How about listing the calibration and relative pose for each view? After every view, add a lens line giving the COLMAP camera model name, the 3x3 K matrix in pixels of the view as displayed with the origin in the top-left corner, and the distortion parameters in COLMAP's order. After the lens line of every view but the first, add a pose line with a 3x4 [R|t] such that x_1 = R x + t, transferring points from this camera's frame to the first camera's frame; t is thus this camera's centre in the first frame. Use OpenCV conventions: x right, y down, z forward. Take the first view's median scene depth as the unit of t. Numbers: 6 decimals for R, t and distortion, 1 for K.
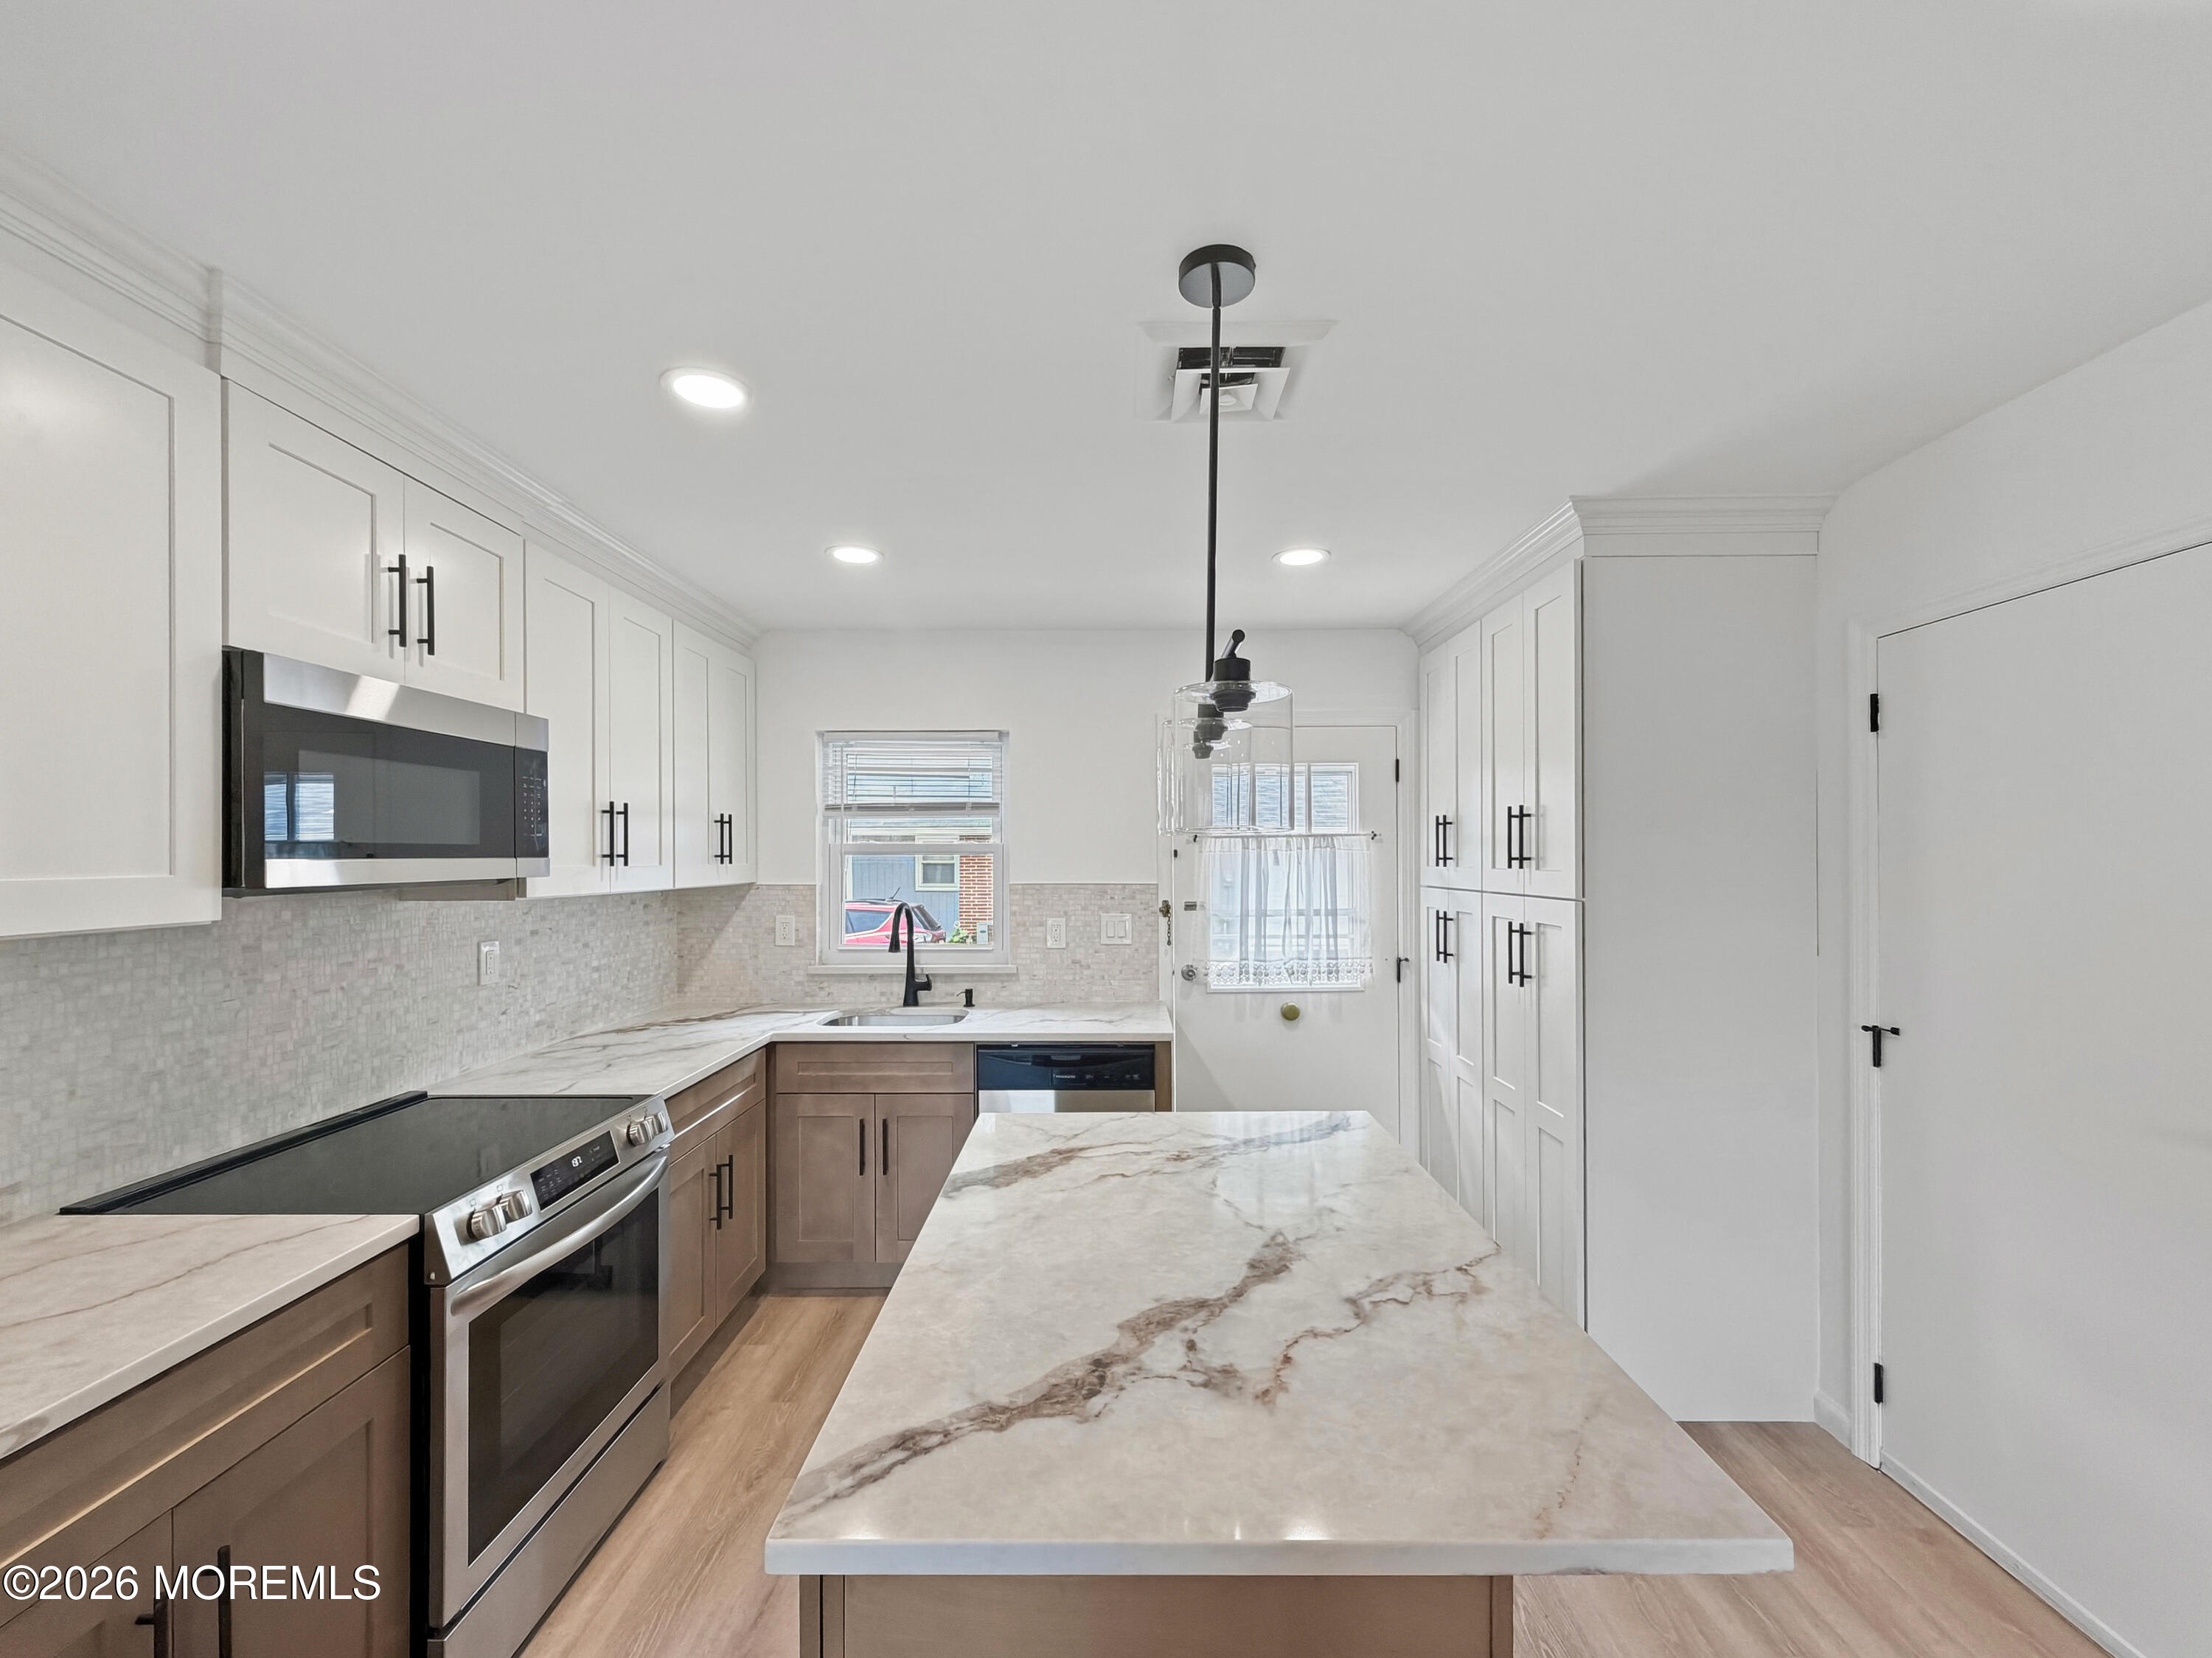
lens RADIAL K [[901.5, 0, 1102.1], [0, 901.5, 855.8], [0, 0, 1]] dist [0.000885, 0.000270]
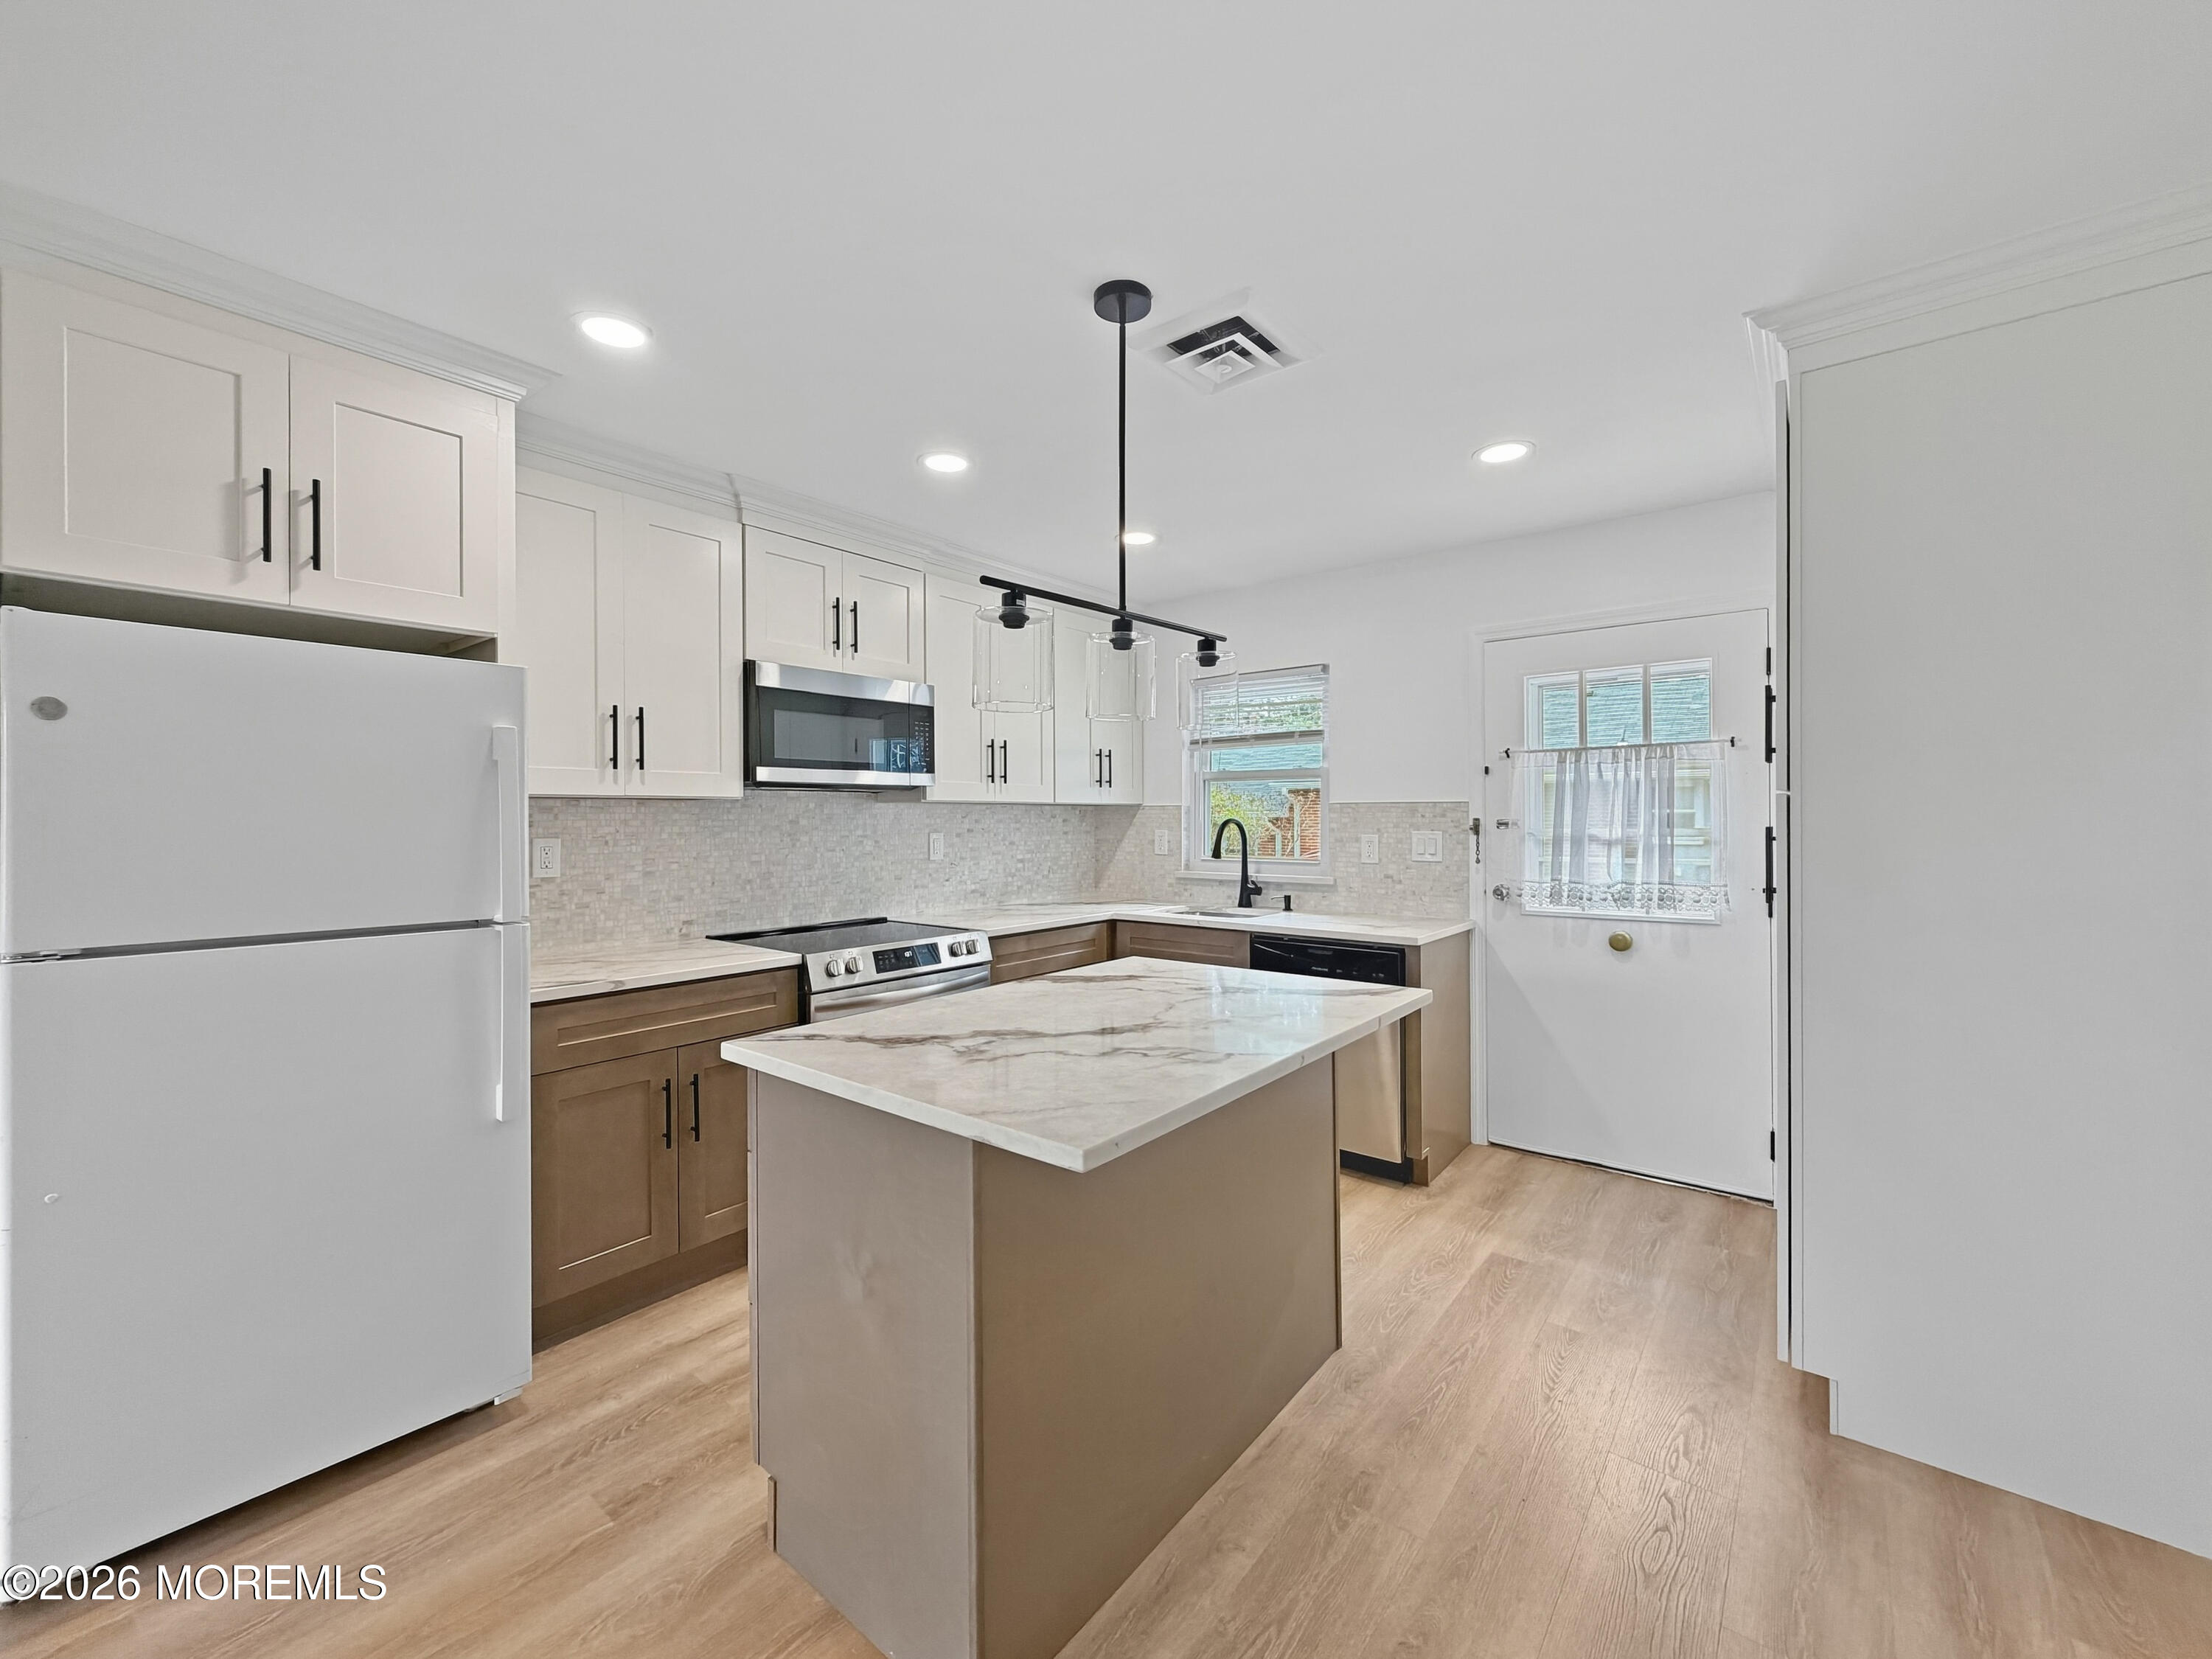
lens RADIAL K [[891.8, 0, 1100.3], [0, 891.8, 820.6], [0, 0, 1]] dist [0.000247, 0.000288]
pose [[0.783708, 0.003546, -0.621119, 0.511591], [0.000666, 0.999978, 0.006549, 0.065228], [0.621129, -0.005546, 0.783689, -0.033817]]
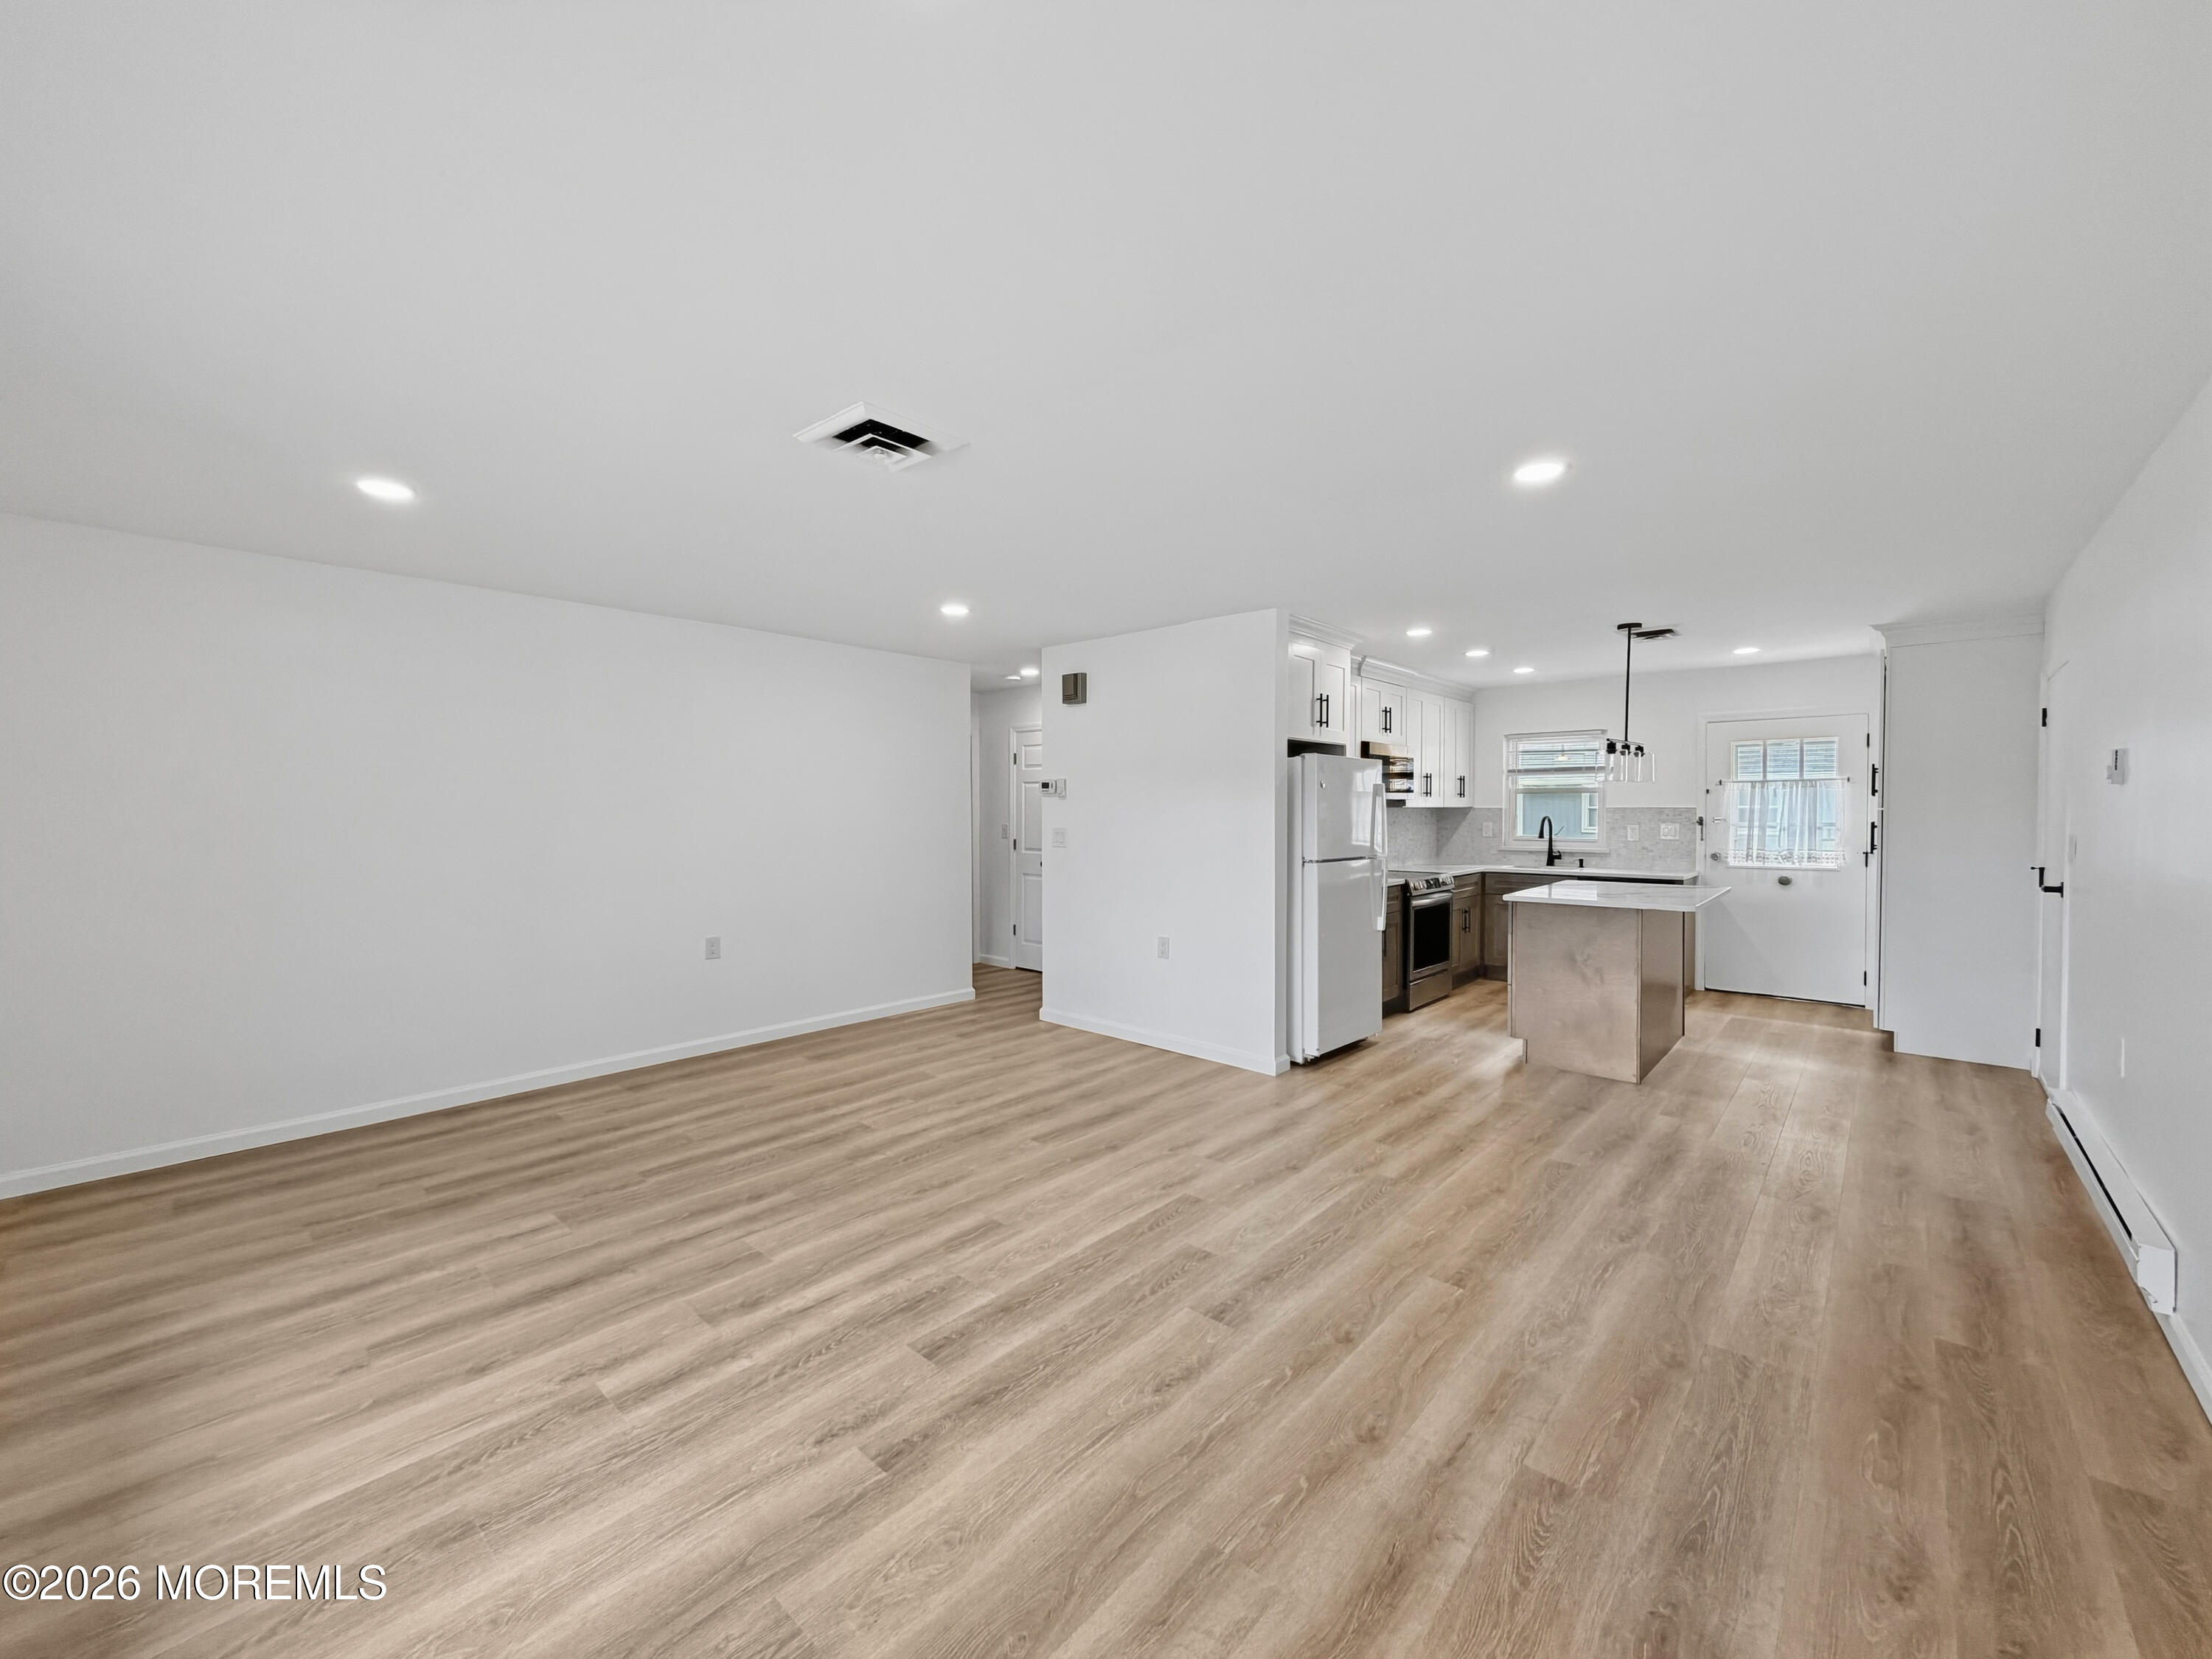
lens RADIAL K [[905.6, 0, 1135.7], [0, 905.6, 830.4], [0, 0, 1]] dist [0.045516, -0.000078]
pose [[0.779878, 0.018667, -0.625653, 0.504955], [-0.002747, 0.999648, 0.026400, 0.044503], [0.625925, -0.018870, 0.779655, -1.739614]]
